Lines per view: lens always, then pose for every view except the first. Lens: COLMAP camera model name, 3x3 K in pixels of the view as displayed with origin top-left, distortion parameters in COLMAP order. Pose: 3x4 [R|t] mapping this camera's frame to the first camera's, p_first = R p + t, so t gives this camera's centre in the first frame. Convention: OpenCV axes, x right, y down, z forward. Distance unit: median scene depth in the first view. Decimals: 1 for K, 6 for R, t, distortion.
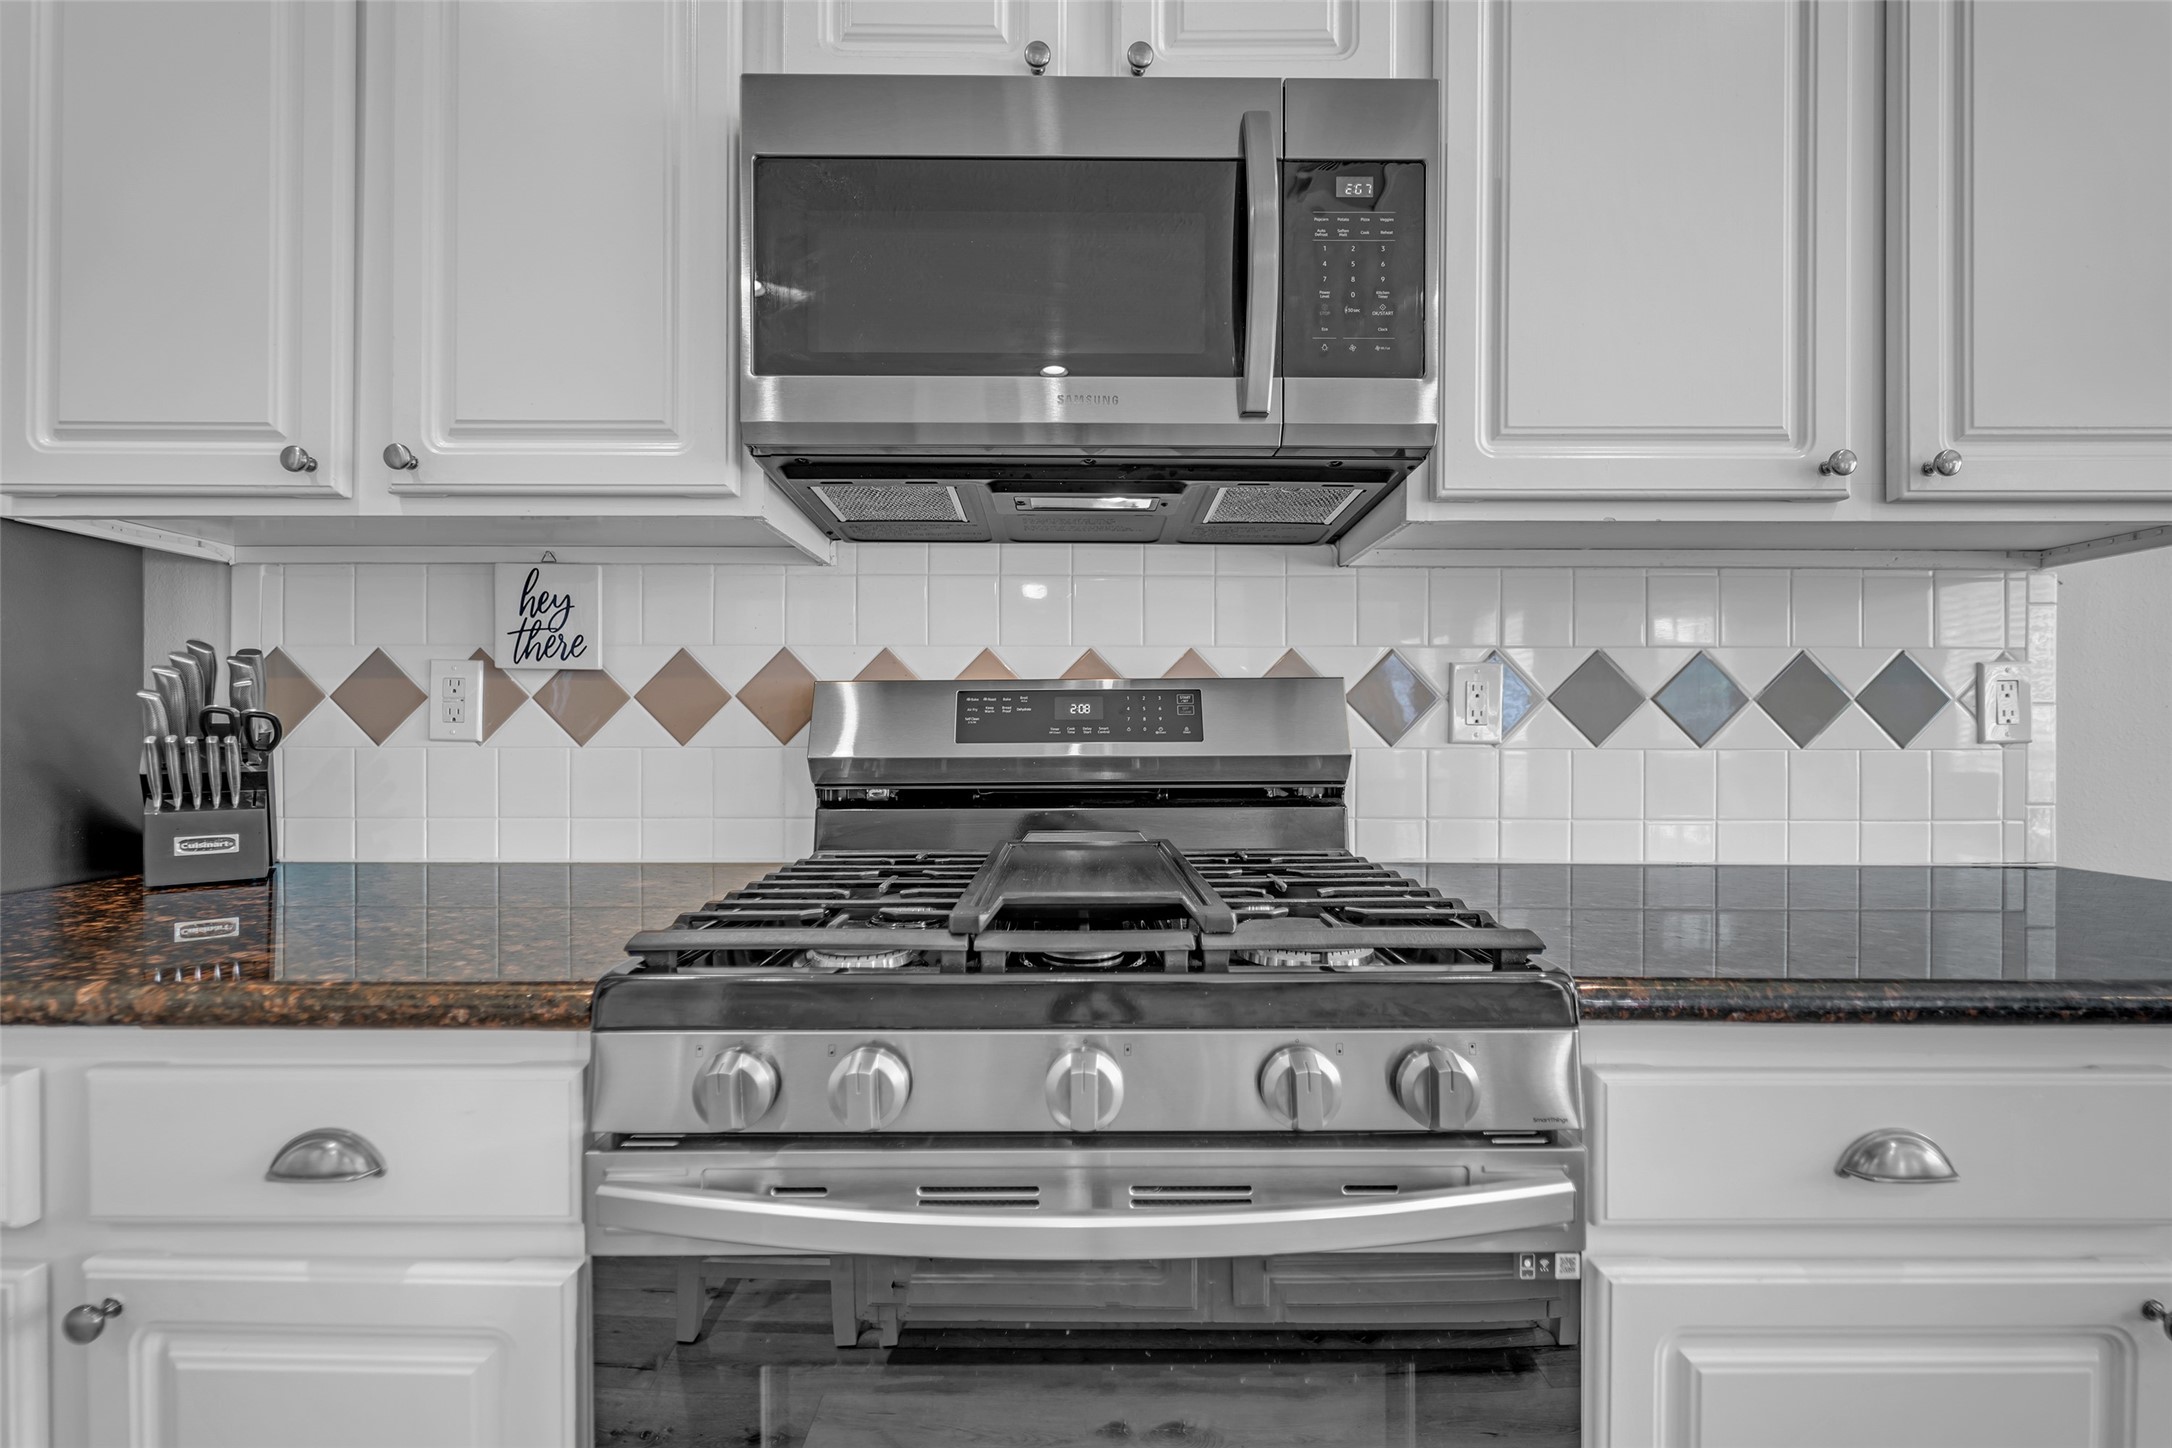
lens RADIAL K [[873.7, 0, 1087.2], [0, 873.7, 732.6], [0, 0, 1]] dist [0.002442, 0.000047]
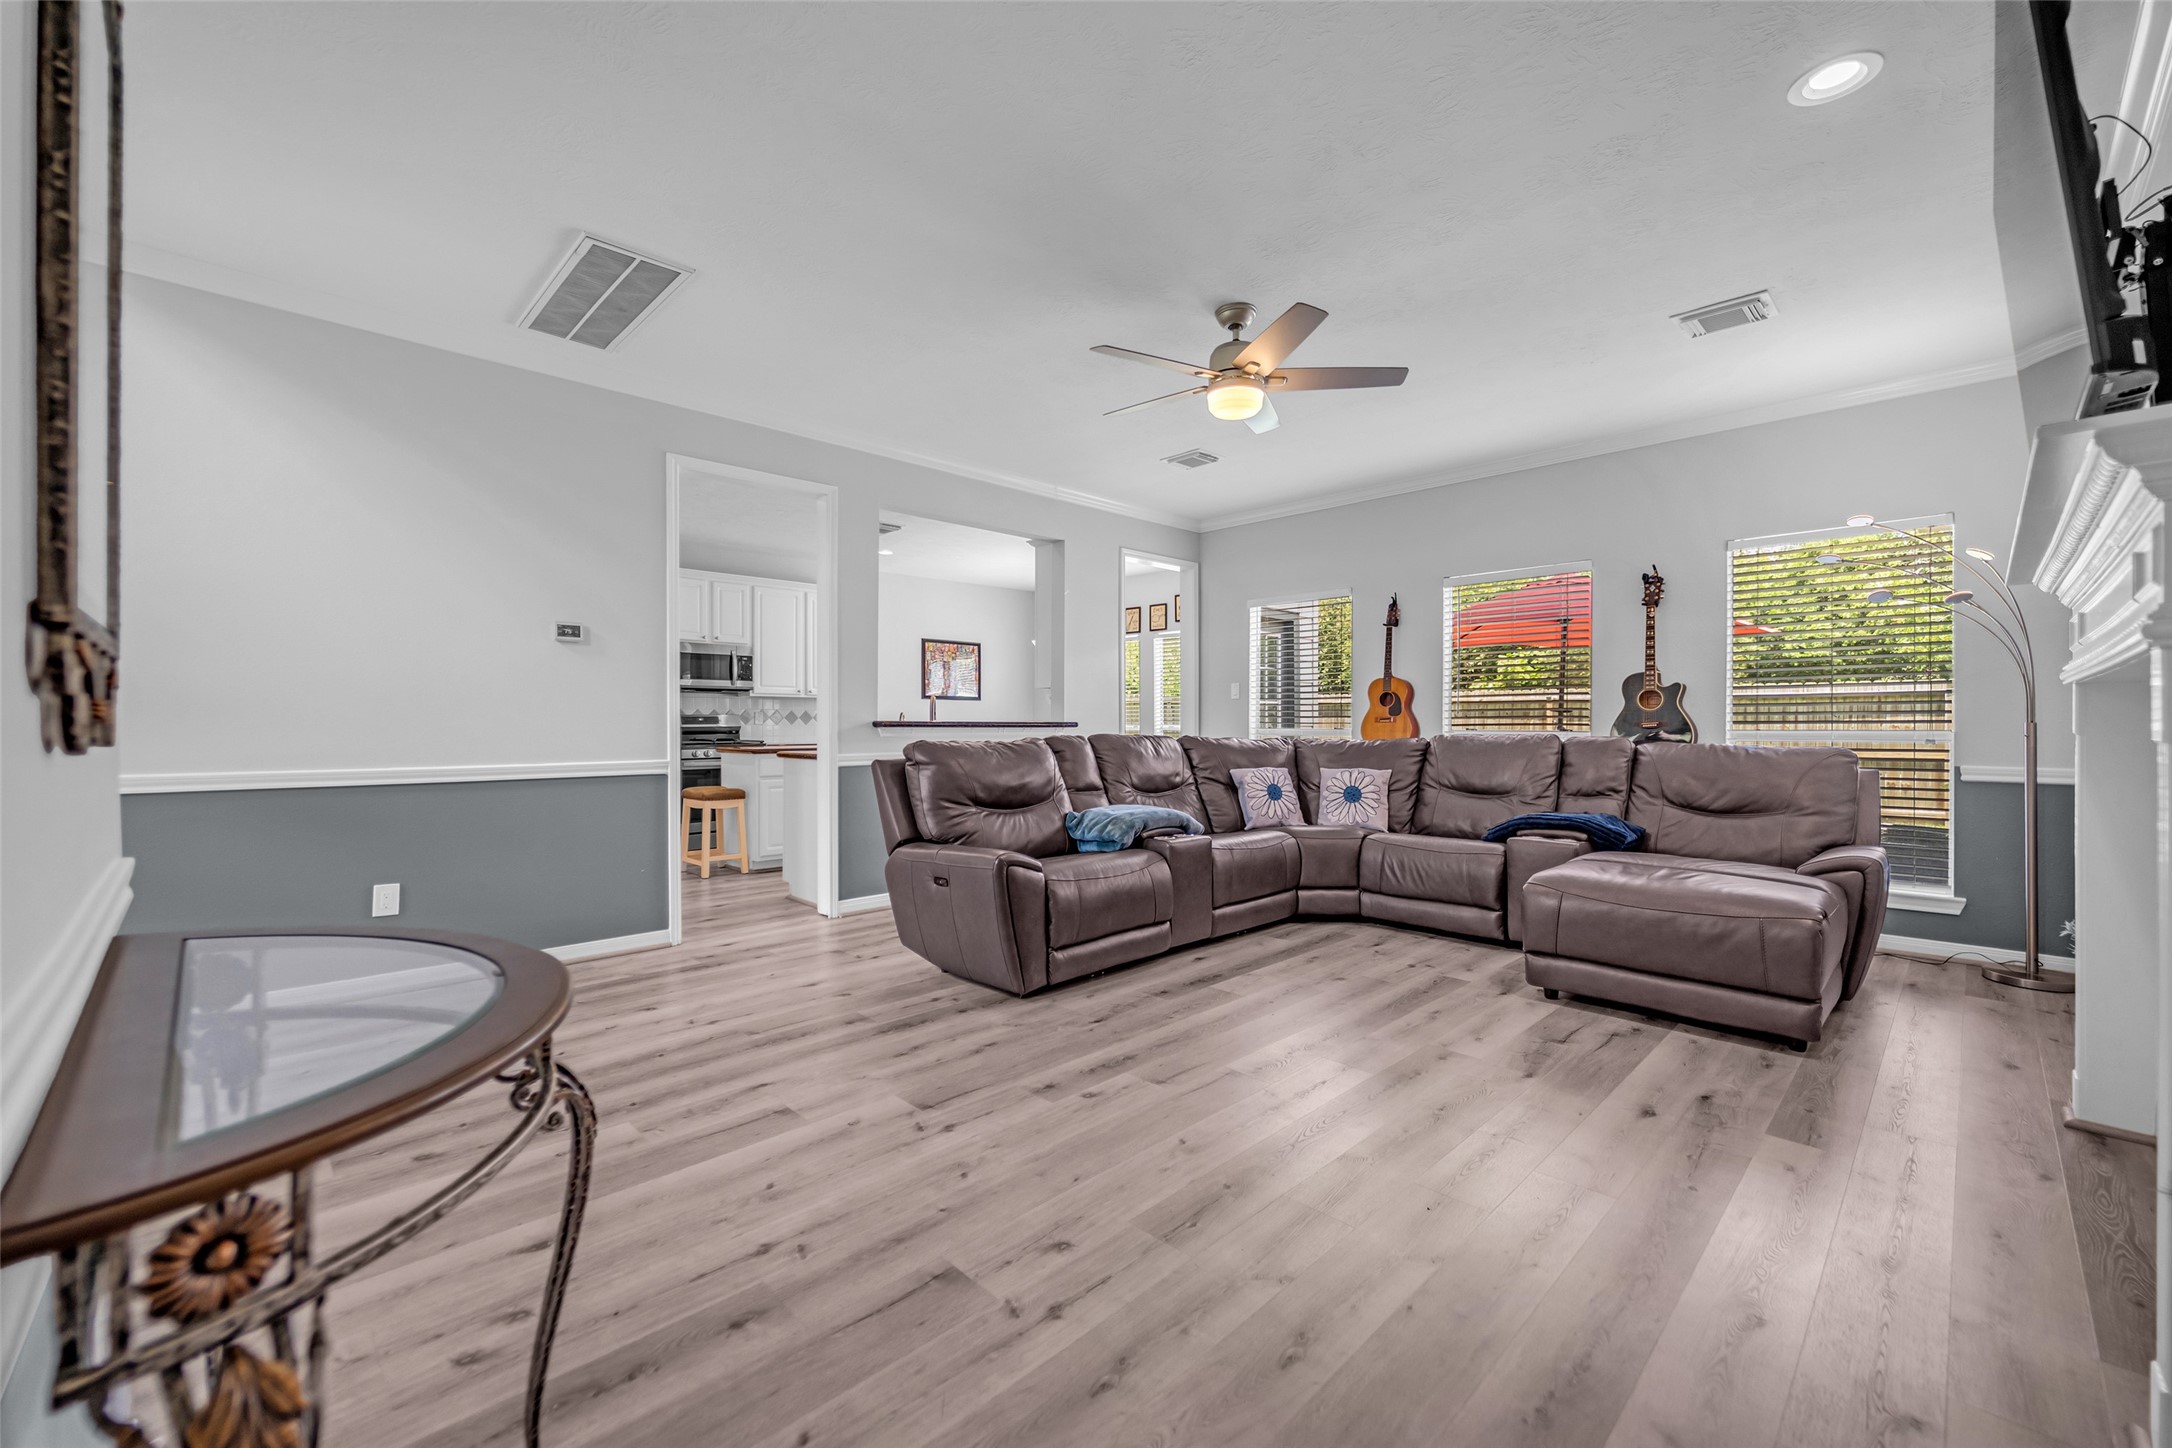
lens RADIAL K [[873.7, 0, 1087.5], [0, 873.7, 723.6], [0, 0, 1]] dist [0.002442, 0.000047]
pose [[0.709697, -0.004067, 0.704495, -2.580889], [0.004062, 0.999990, 0.001681, 0.005418], [-0.704495, 0.001669, 0.709707, -5.746239]]
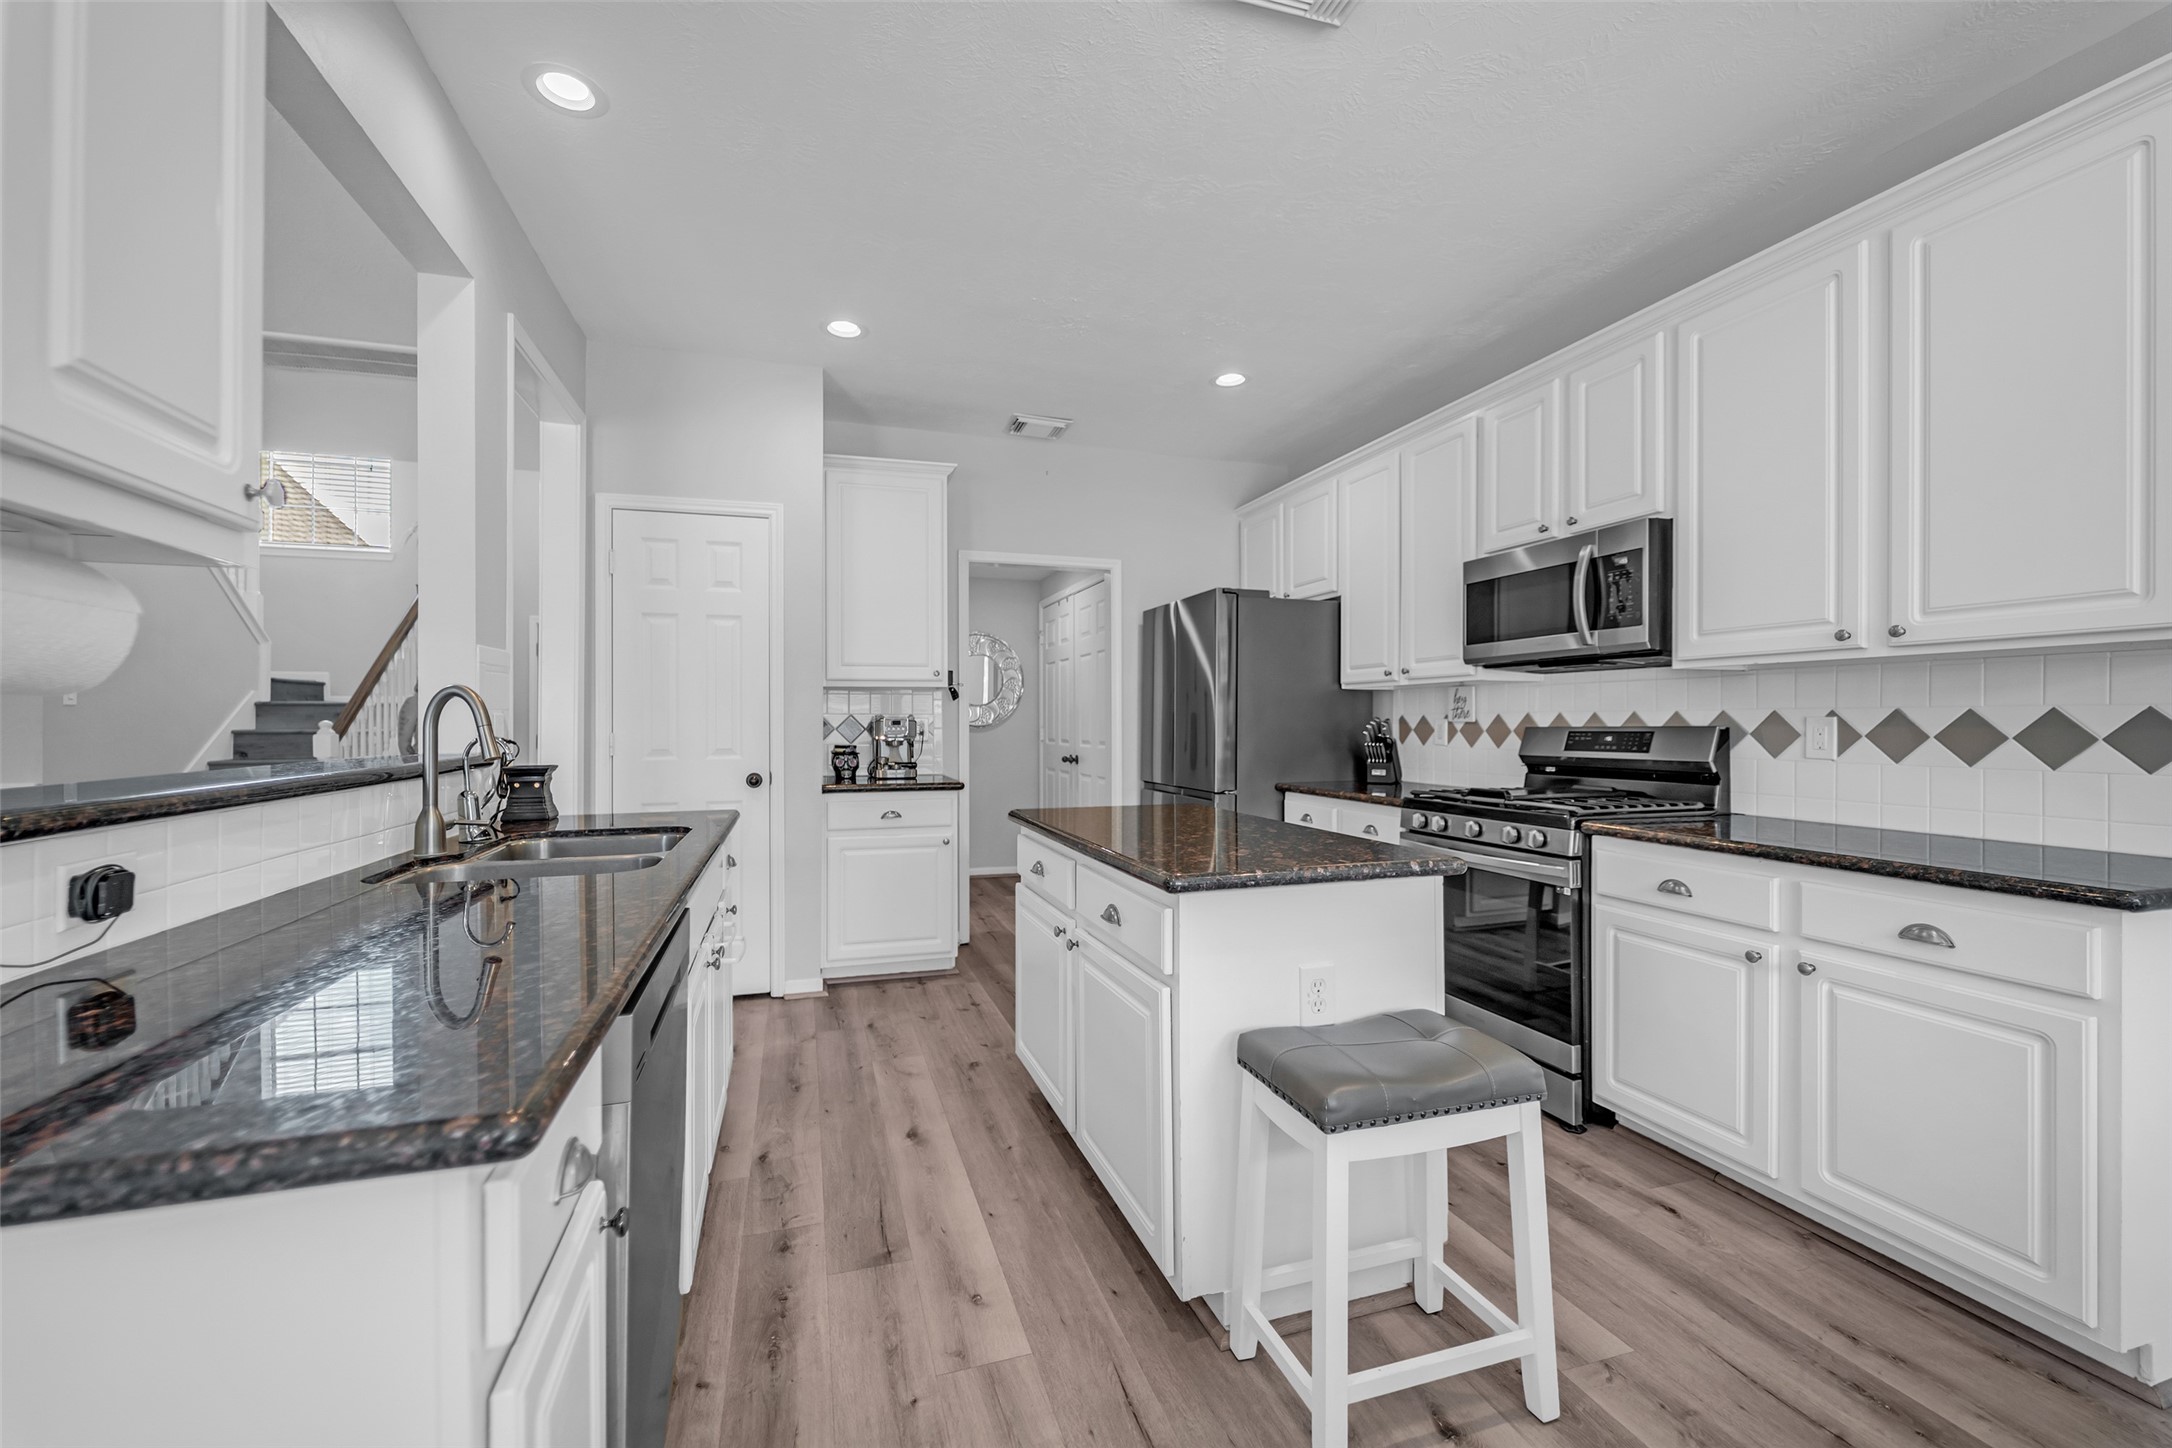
lens RADIAL K [[873.7, 0, 1059.9], [0, 873.7, 719.5], [0, 0, 1]] dist [0.002442, 0.000047]
pose [[0.281365, -0.004965, -0.959588, 1.969529], [0.000469, 0.999987, -0.005037, -0.070139], [0.959601, 0.000967, 0.281364, -1.217710]]
